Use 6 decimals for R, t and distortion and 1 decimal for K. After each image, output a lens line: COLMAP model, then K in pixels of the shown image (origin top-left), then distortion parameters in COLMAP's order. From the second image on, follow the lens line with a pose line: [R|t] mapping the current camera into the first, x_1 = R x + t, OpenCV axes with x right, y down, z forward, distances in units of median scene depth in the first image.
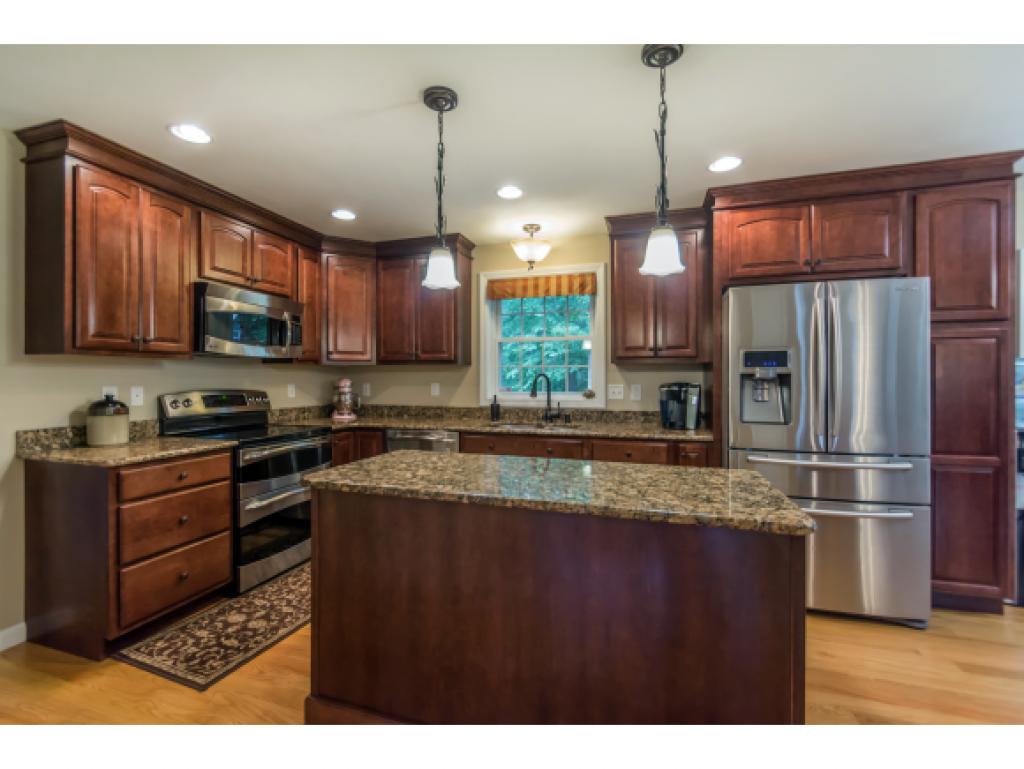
lens RADIAL K [[453.1, 0, 503.4], [0, 453.1, 376.5], [0, 0, 1]] dist [-0.001341, -0.001366]
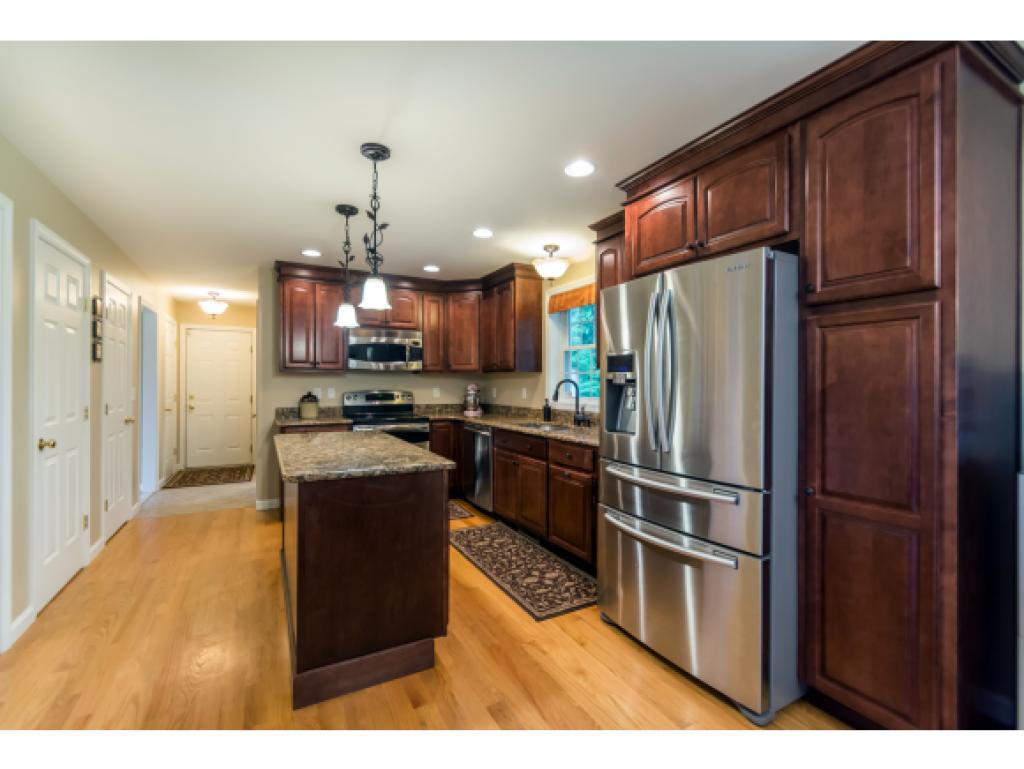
lens RADIAL K [[453.1, 0, 505.2], [0, 453.1, 381.4], [0, 0, 1]] dist [-0.001341, -0.001366]
pose [[0.732543, -0.001324, -0.680719, 0.769419], [-0.000132, 0.999998, -0.002086, 0.000452], [0.680720, 0.001618, 0.732542, 0.117839]]
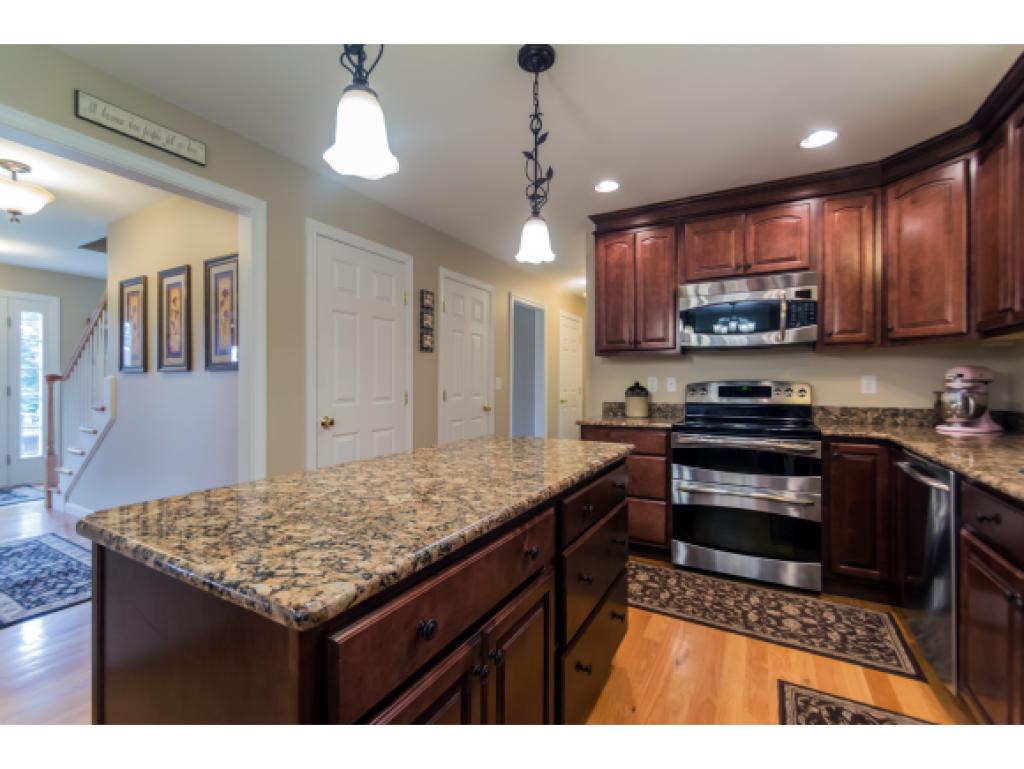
lens RADIAL K [[453.1, 0, 505.9], [0, 453.1, 390.6], [0, 0, 1]] dist [-0.001341, -0.001366]
pose [[-0.187059, 0.013760, -0.982252, 0.445998], [0.000894, 0.999904, 0.013837, 0.034642], [0.982348, 0.001710, -0.187054, 0.635252]]
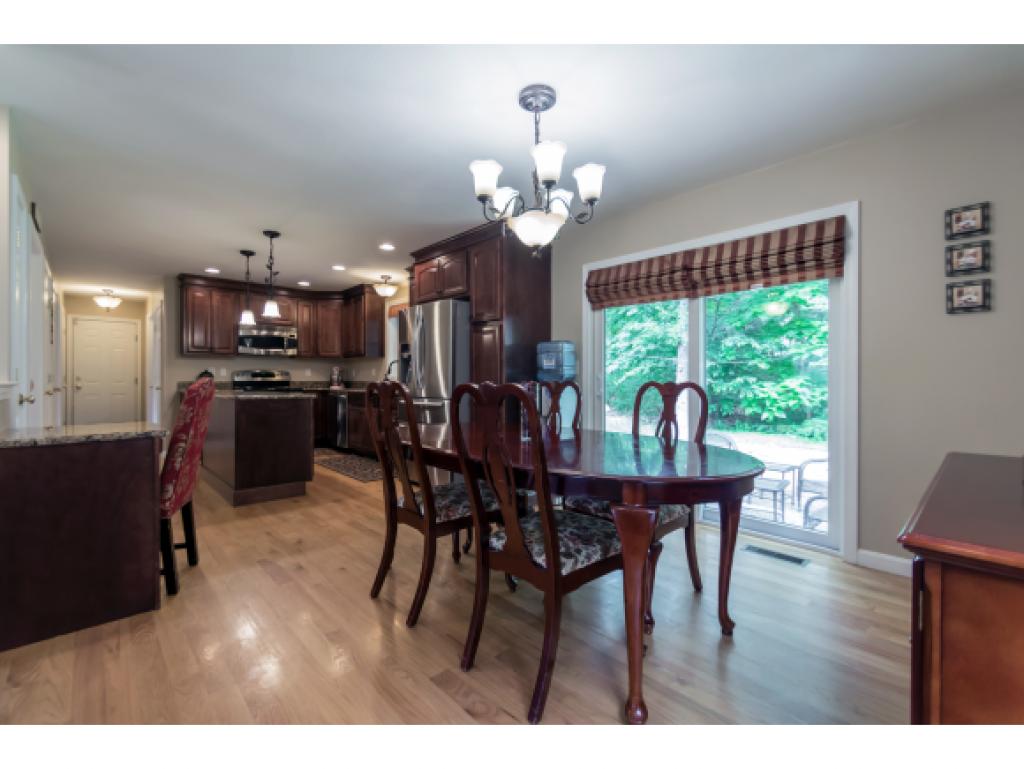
lens RADIAL K [[453.1, 0, 510.9], [0, 453.1, 379.9], [0, 0, 1]] dist [-0.001341, -0.001366]
pose [[0.885345, -0.000636, -0.464934, 1.376959], [0.001886, 0.999996, 0.002224, 0.069554], [0.464931, -0.002846, 0.885342, -0.350530]]
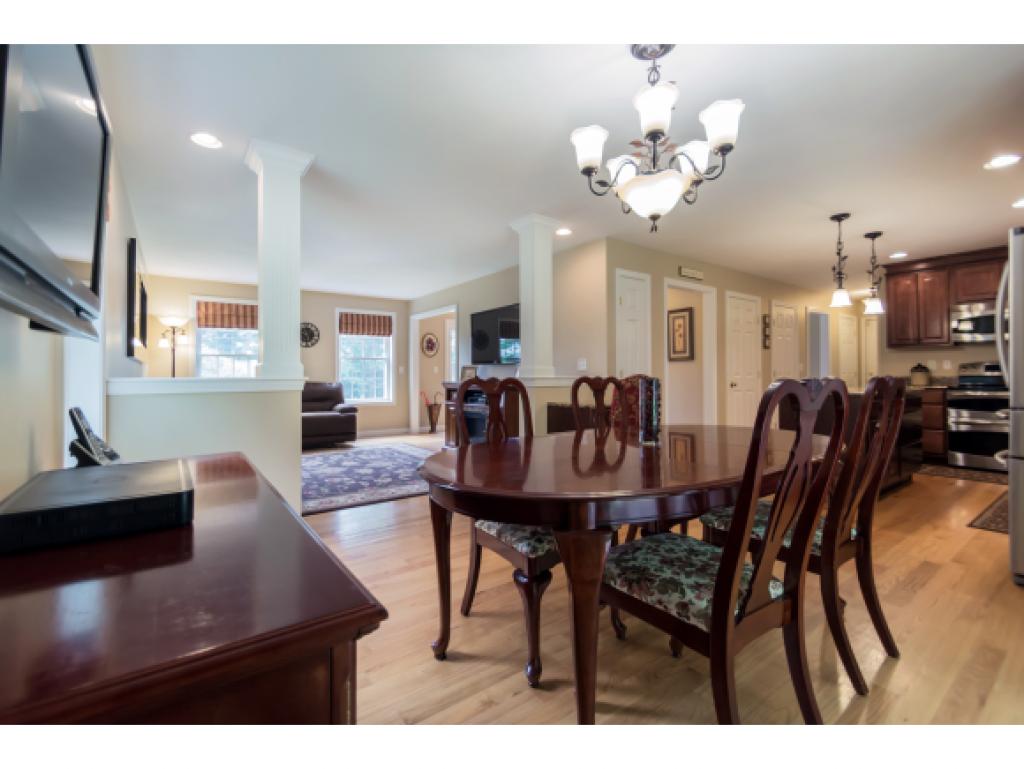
lens RADIAL K [[453.1, 0, 504.1], [0, 453.1, 374.1], [0, 0, 1]] dist [-0.001341, -0.001366]
pose [[-0.586076, -0.002566, -0.810252, 1.660790], [0.005720, 0.999957, -0.007304, 0.073484], [0.810236, -0.008915, -0.586036, 0.466541]]
